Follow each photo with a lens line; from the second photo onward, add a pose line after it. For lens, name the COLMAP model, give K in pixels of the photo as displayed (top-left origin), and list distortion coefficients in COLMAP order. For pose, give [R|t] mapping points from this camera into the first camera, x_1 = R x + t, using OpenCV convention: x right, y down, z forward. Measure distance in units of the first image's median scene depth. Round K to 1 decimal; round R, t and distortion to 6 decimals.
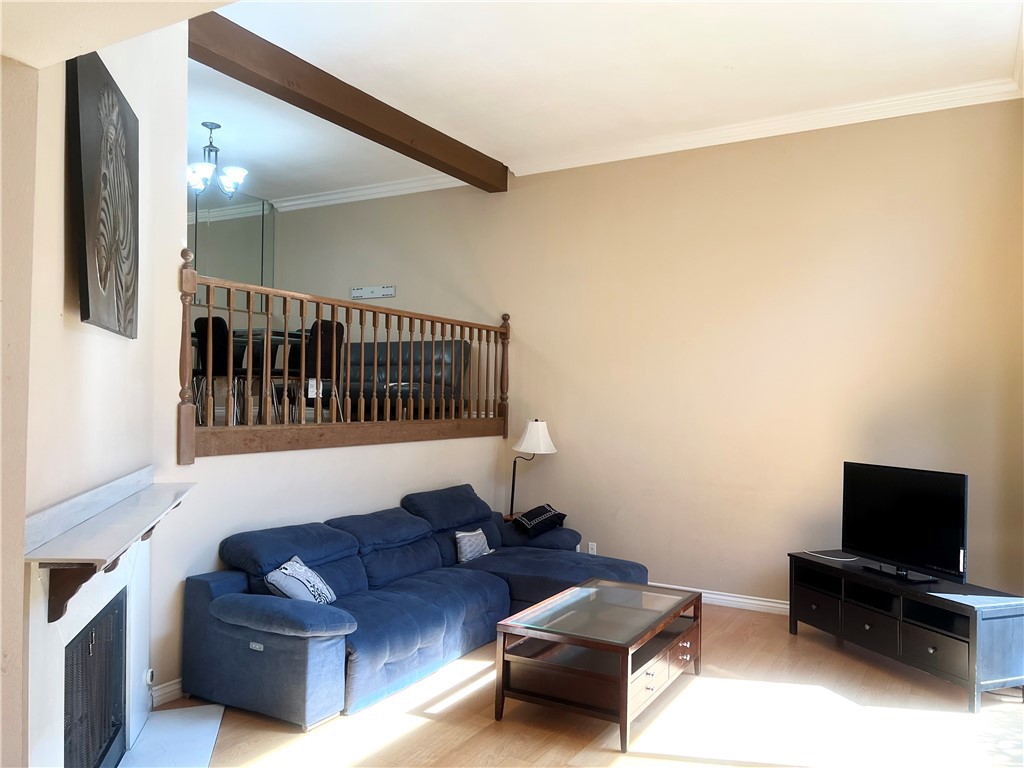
lens RADIAL K [[776.3, 0, 517.9], [0, 776.3, 376.5], [0, 0, 1]] dist [0.080812, -0.077187]
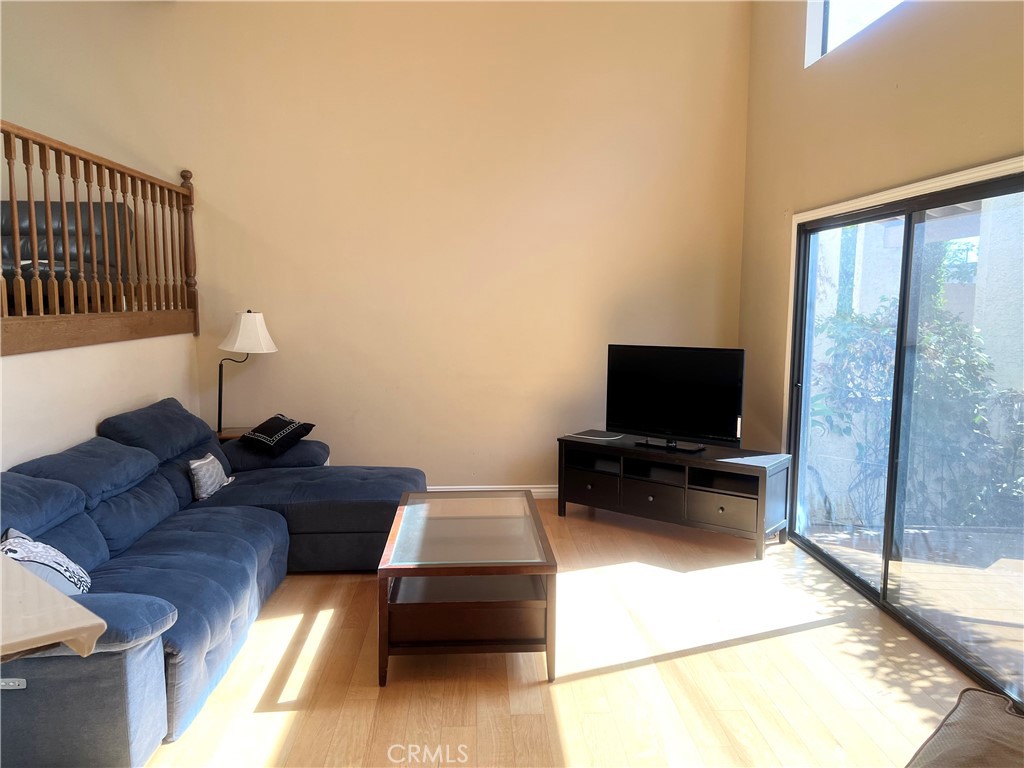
lens RADIAL K [[776.3, 0, 512.2], [0, 776.3, 387.5], [0, 0, 1]] dist [0.080812, -0.077187]
pose [[0.843771, -0.073106, 0.531701, -0.224248], [-0.005554, 0.989437, 0.144856, 0.019722], [-0.536675, -0.125178, 0.834452, 0.224165]]
